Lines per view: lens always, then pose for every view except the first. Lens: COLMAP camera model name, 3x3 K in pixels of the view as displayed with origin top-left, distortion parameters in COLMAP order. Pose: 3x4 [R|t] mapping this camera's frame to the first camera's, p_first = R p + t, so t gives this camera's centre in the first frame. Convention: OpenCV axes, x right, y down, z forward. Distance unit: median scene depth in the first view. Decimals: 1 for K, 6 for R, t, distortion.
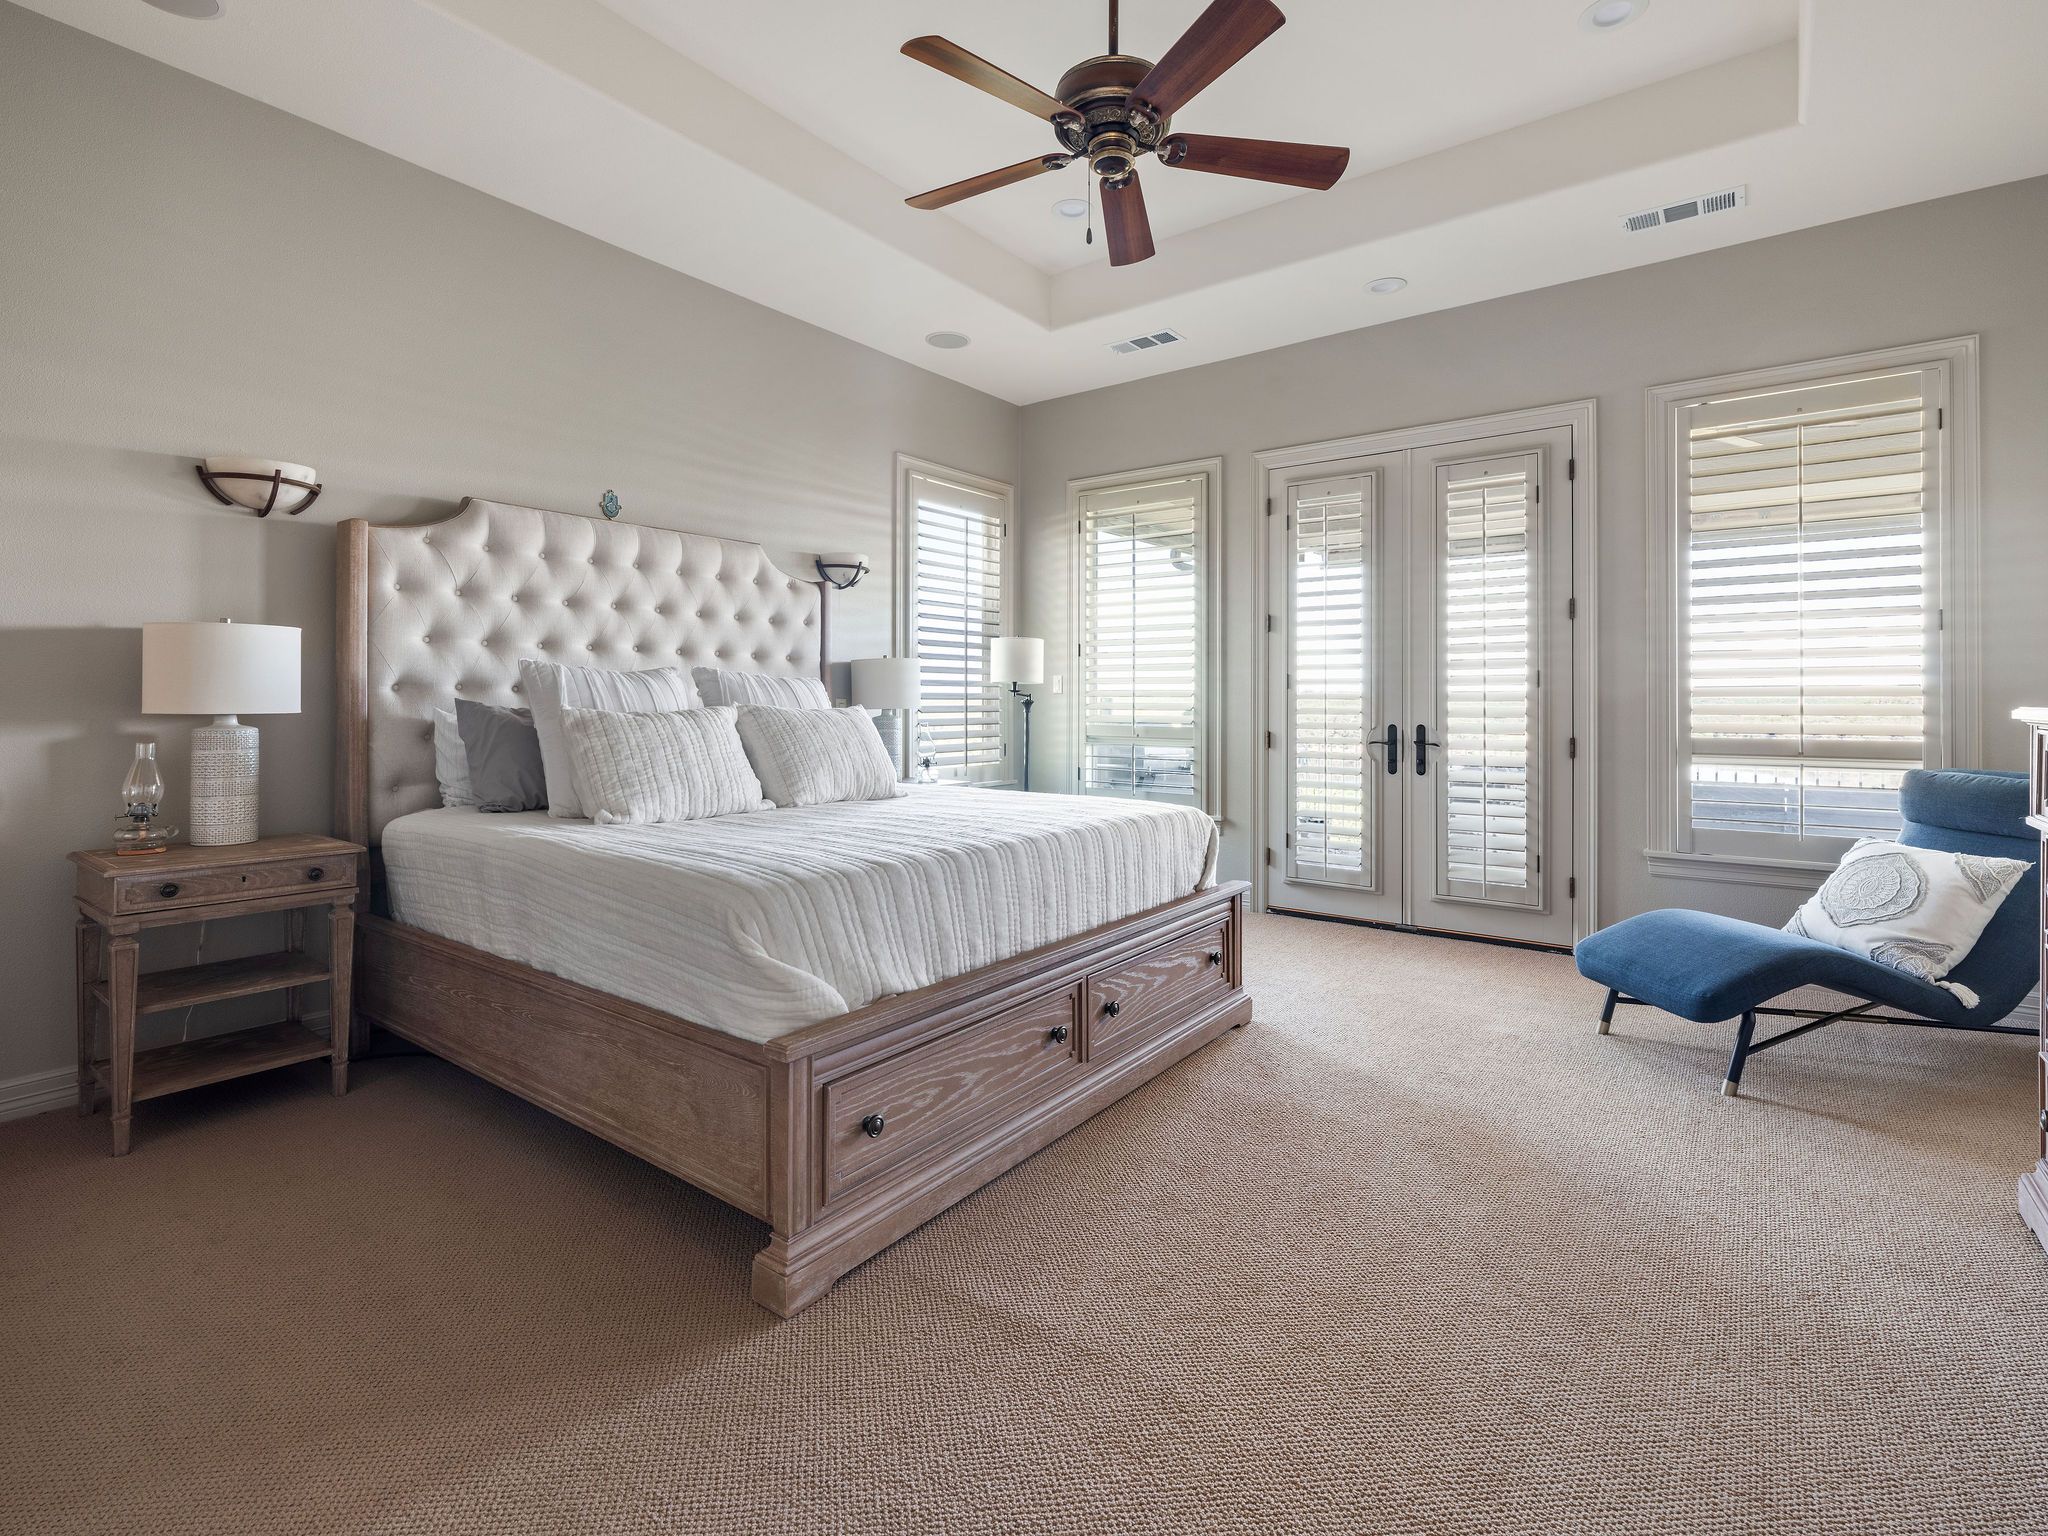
lens RADIAL K [[959.4, 0, 1025.3], [0, 959.4, 693.8], [0, 0, 1]] dist [-0.000440, 0.000386]
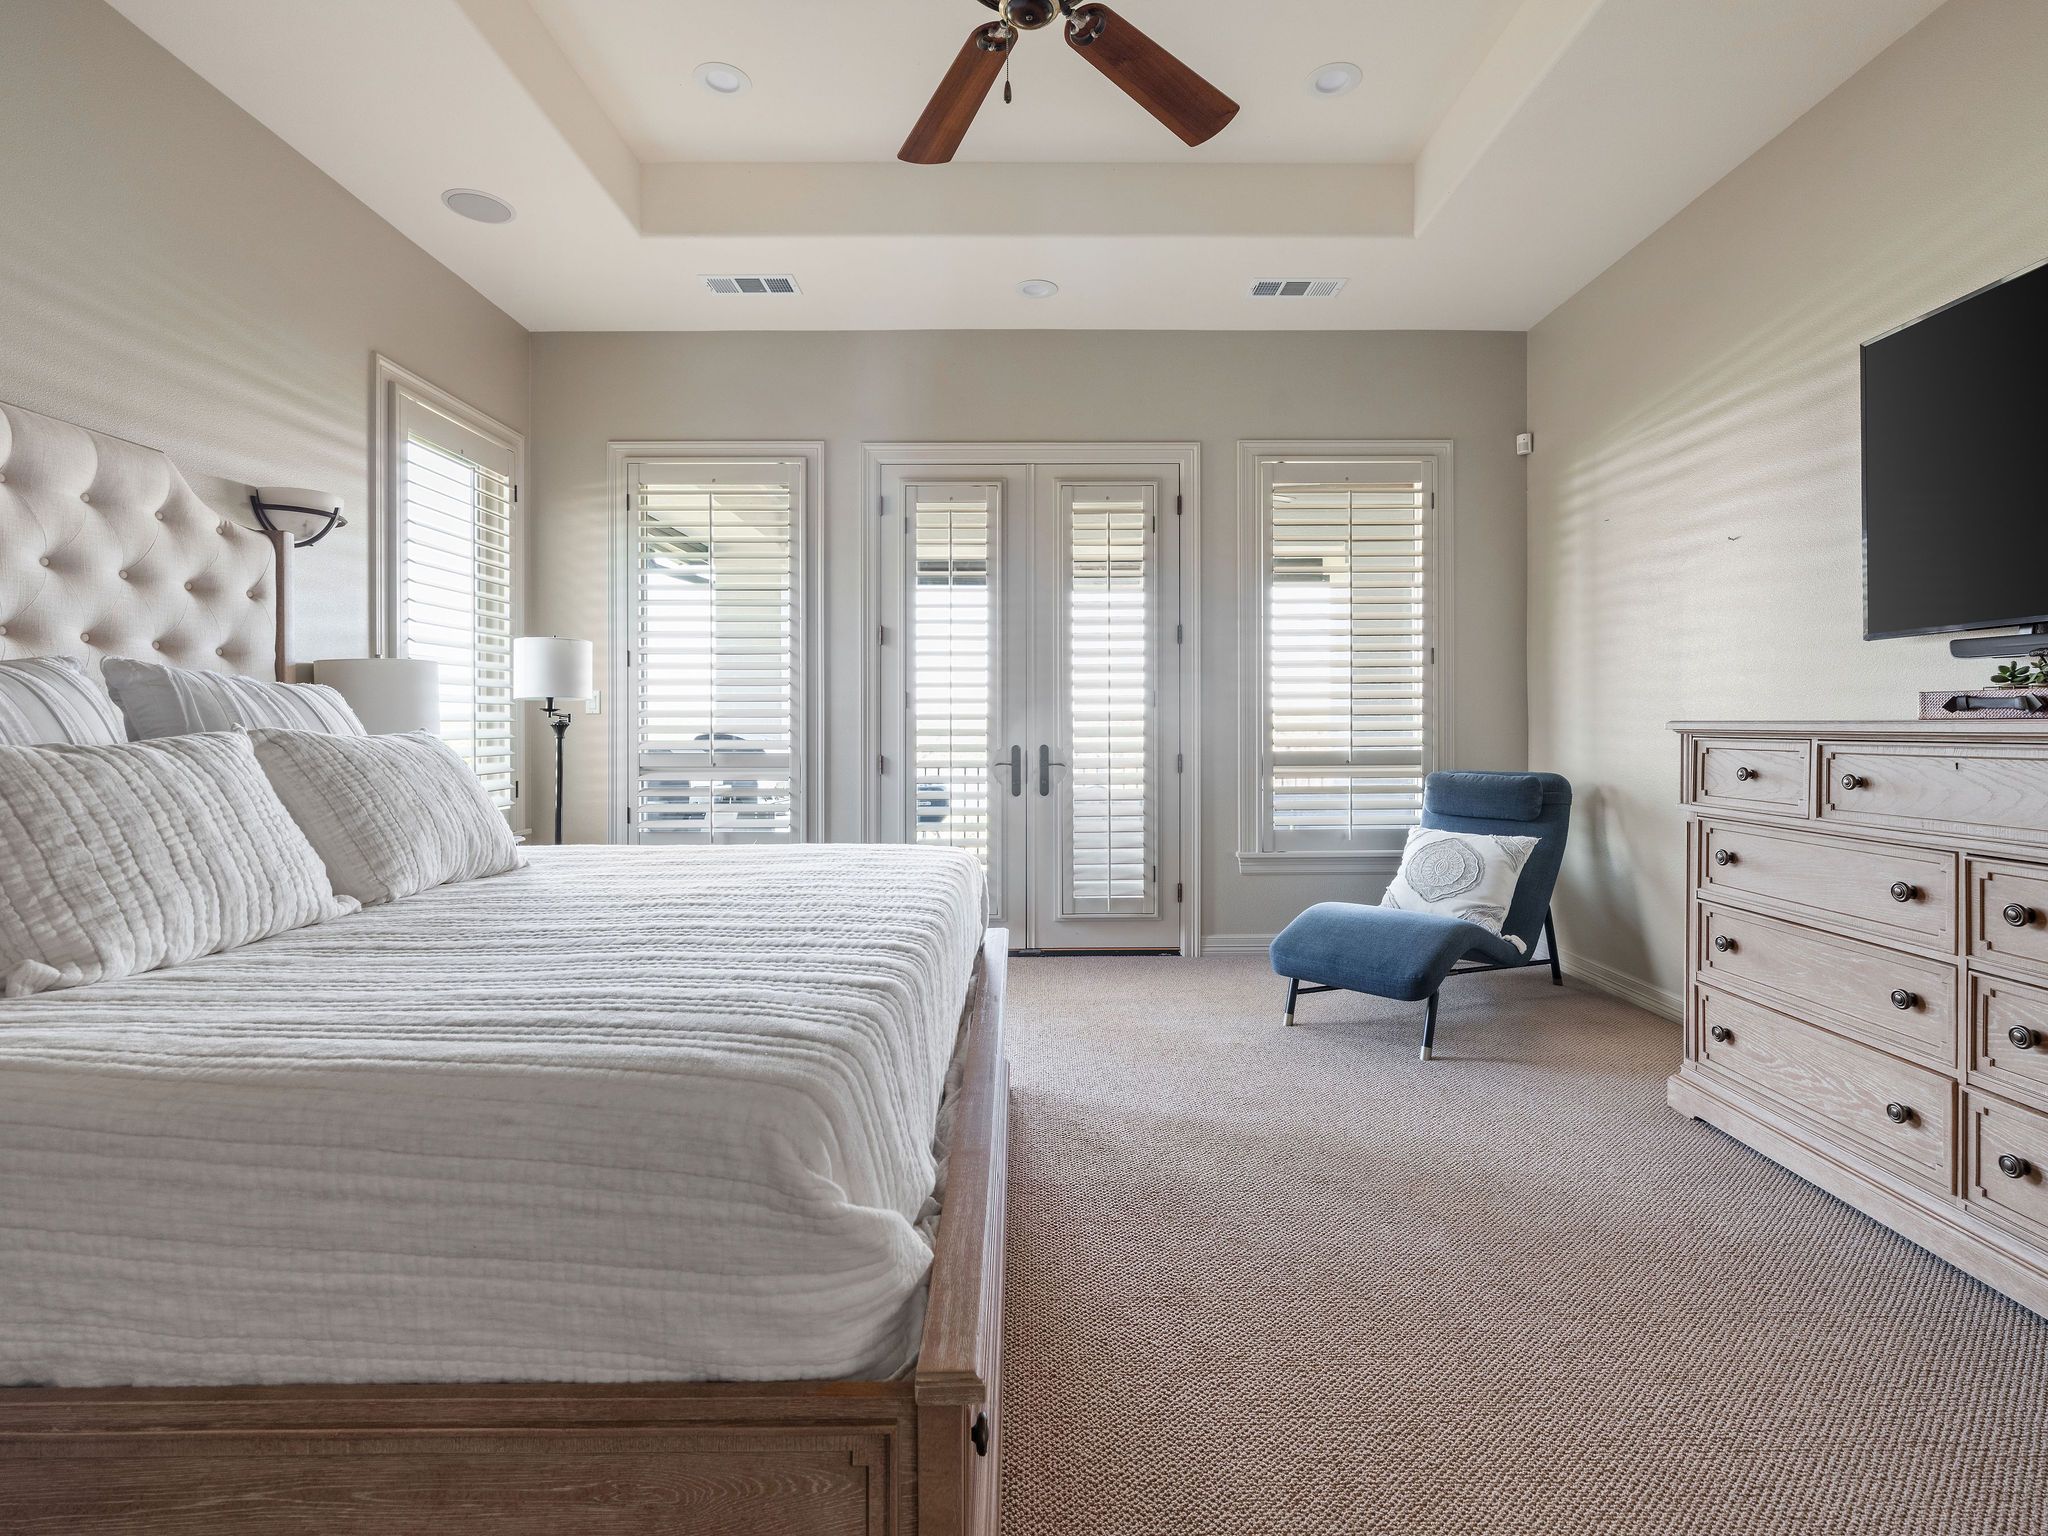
lens RADIAL K [[969.8, 0, 1026.7], [0, 969.8, 724.6], [0, 0, 1]] dist [-0.000631, 0.000411]
pose [[0.798272, -0.005407, 0.602273, -0.223608], [0.001359, 0.999973, 0.007177, 0.004520], [-0.602296, -0.004911, 0.798258, 0.231456]]
